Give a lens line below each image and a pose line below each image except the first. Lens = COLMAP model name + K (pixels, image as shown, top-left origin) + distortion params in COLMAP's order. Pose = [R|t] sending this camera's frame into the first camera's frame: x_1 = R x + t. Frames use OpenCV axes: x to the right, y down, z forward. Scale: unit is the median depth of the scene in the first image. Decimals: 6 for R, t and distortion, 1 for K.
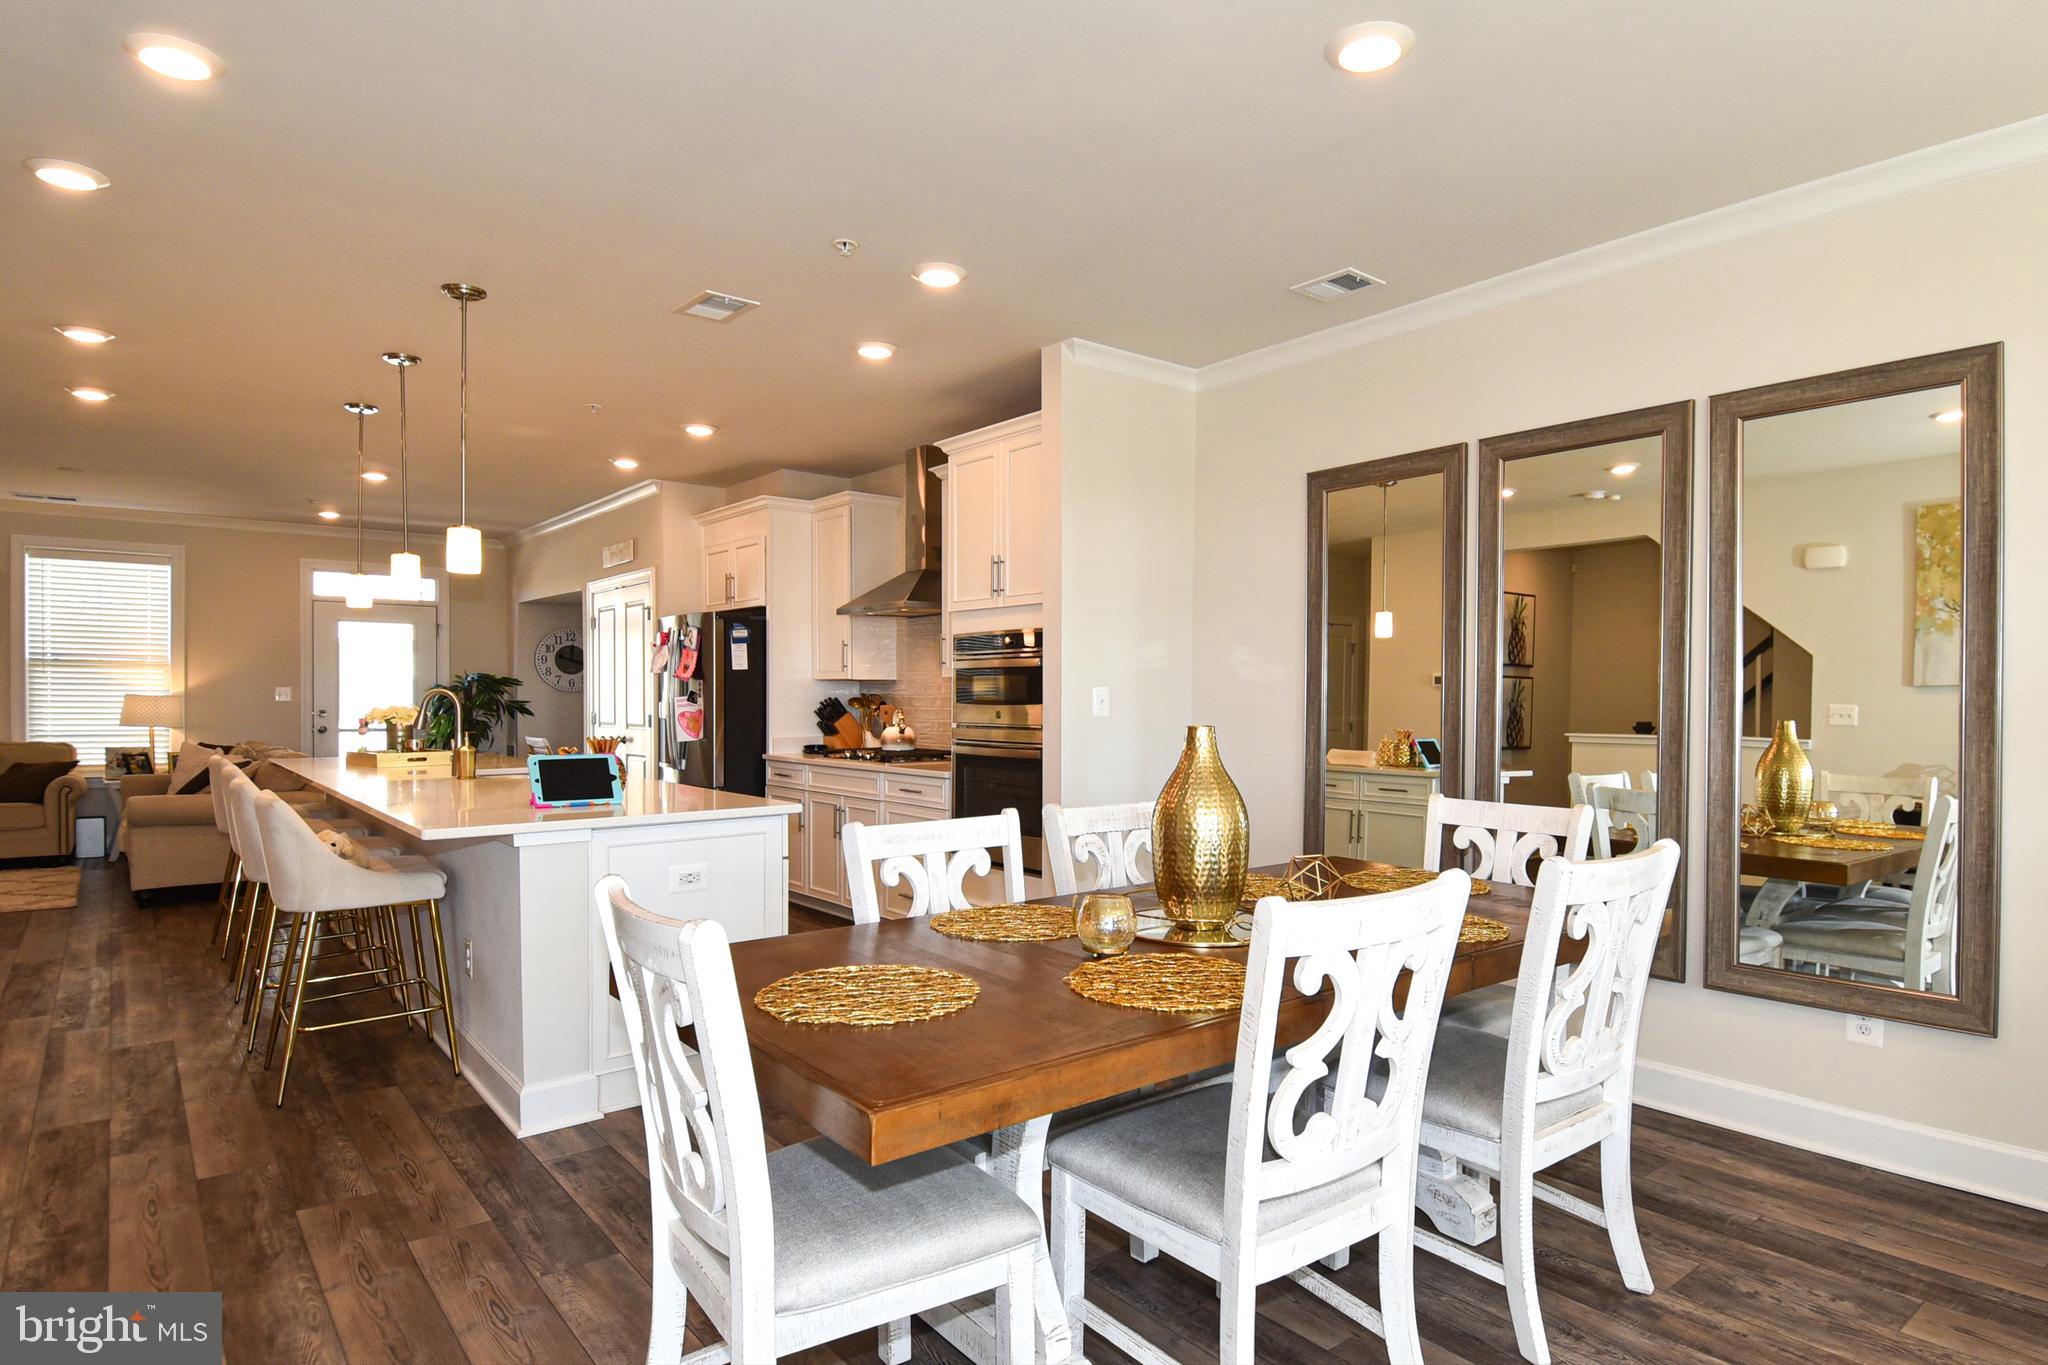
lens RADIAL K [[1088.3, 0, 1027.5], [0, 1088.3, 688.3], [0, 0, 1]] dist [-0.000090, -0.035718]
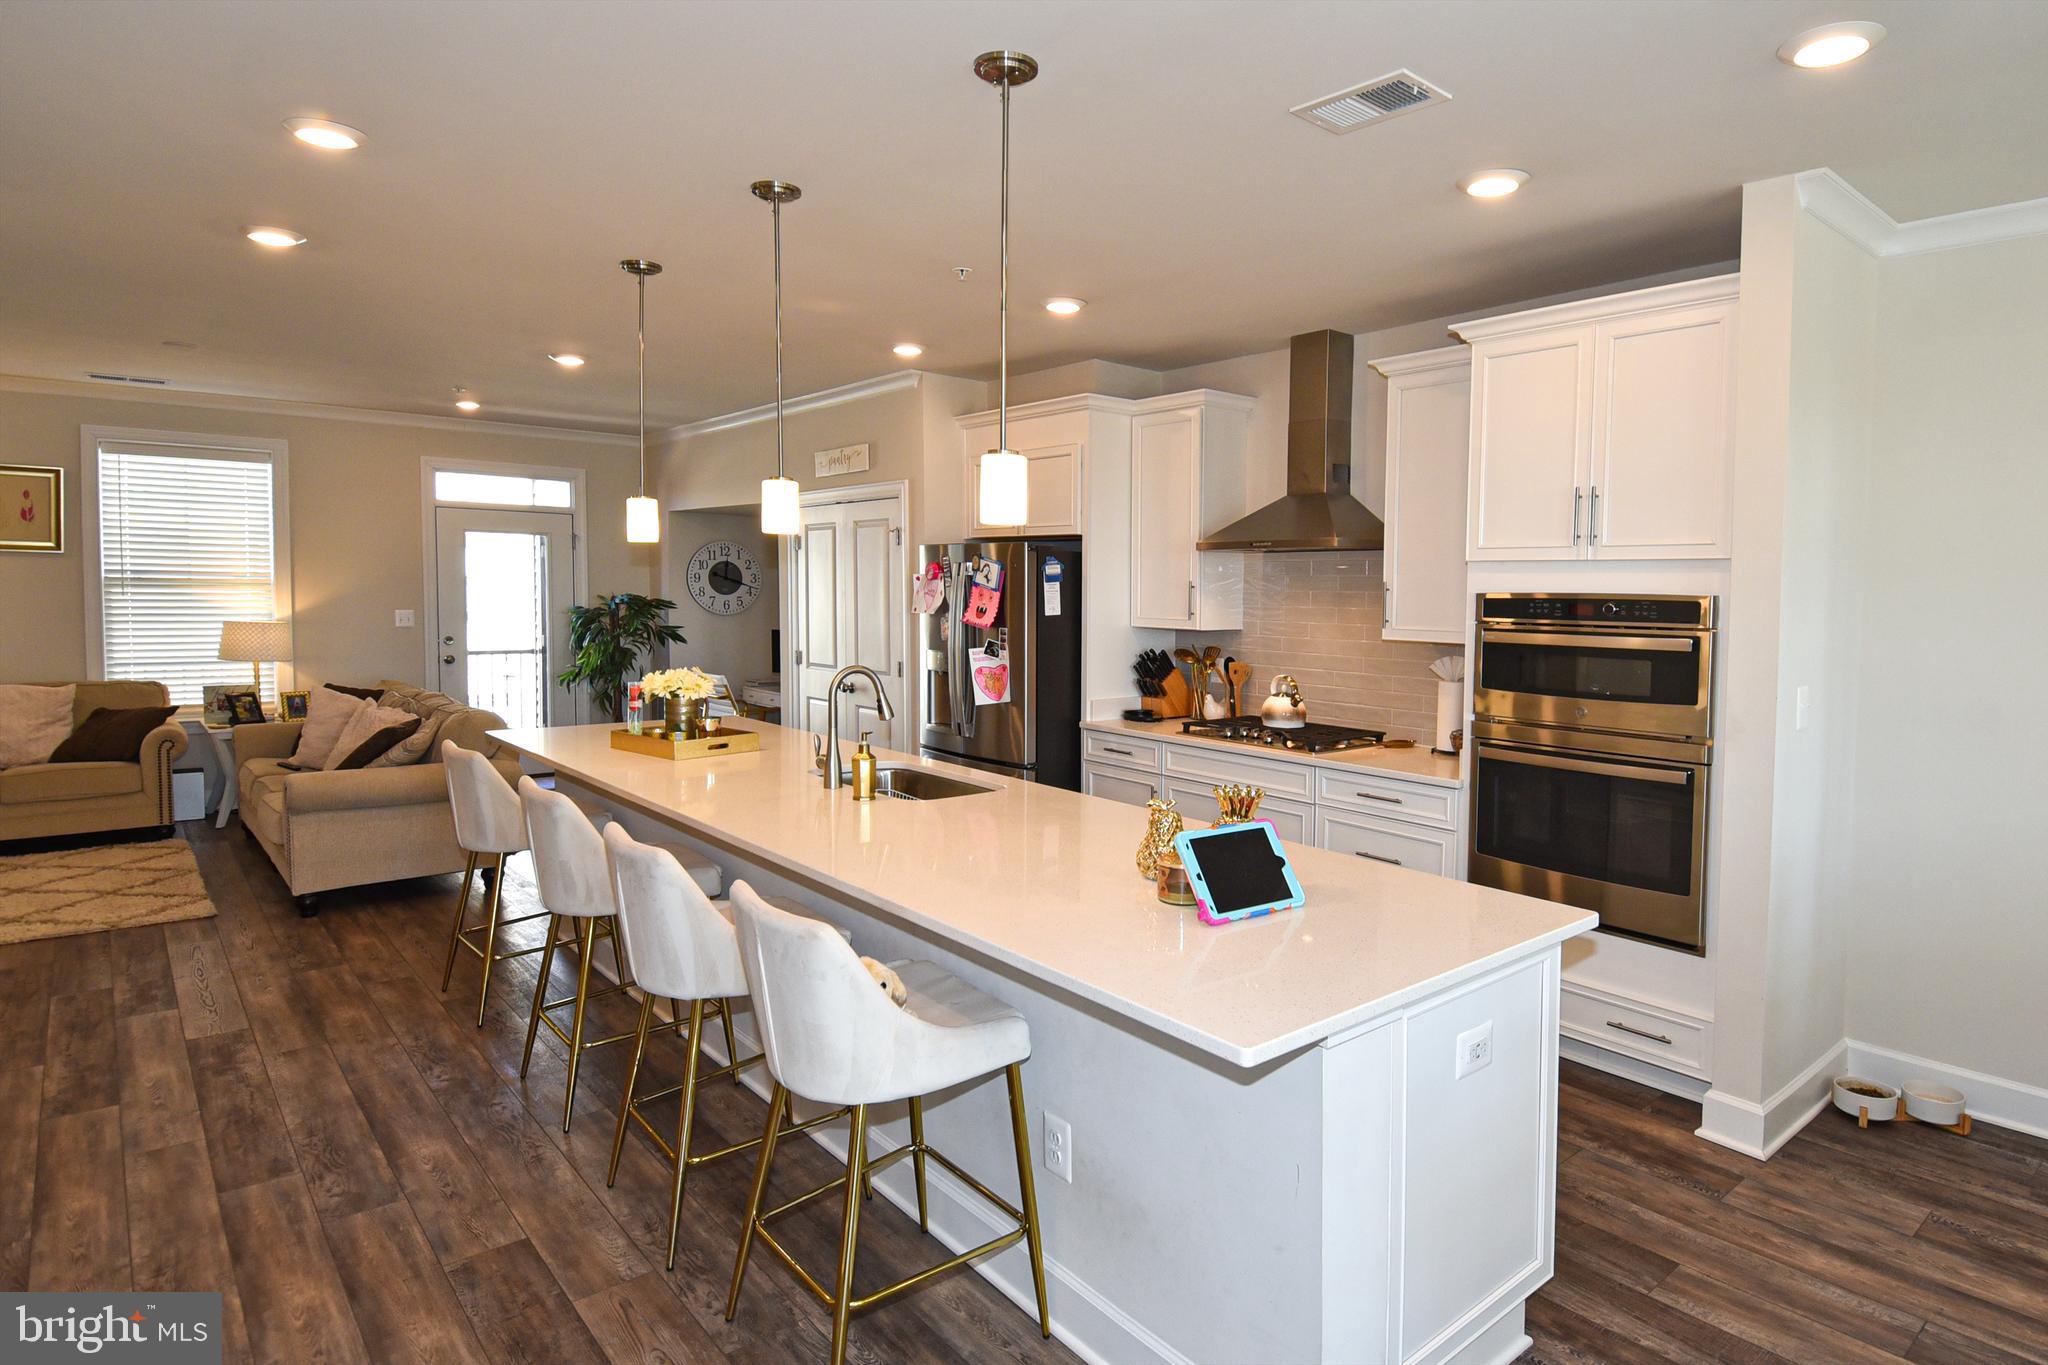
lens RADIAL K [[1116.0, 0, 1023.0], [0, 1116.0, 640.7], [0, 0, 1]] dist [0.040367, -0.062890]
pose [[0.999736, 0.013919, -0.018274, -0.256936], [-0.012984, 0.998650, 0.050290, -0.037308], [0.018949, -0.050039, 0.998567, 0.178024]]
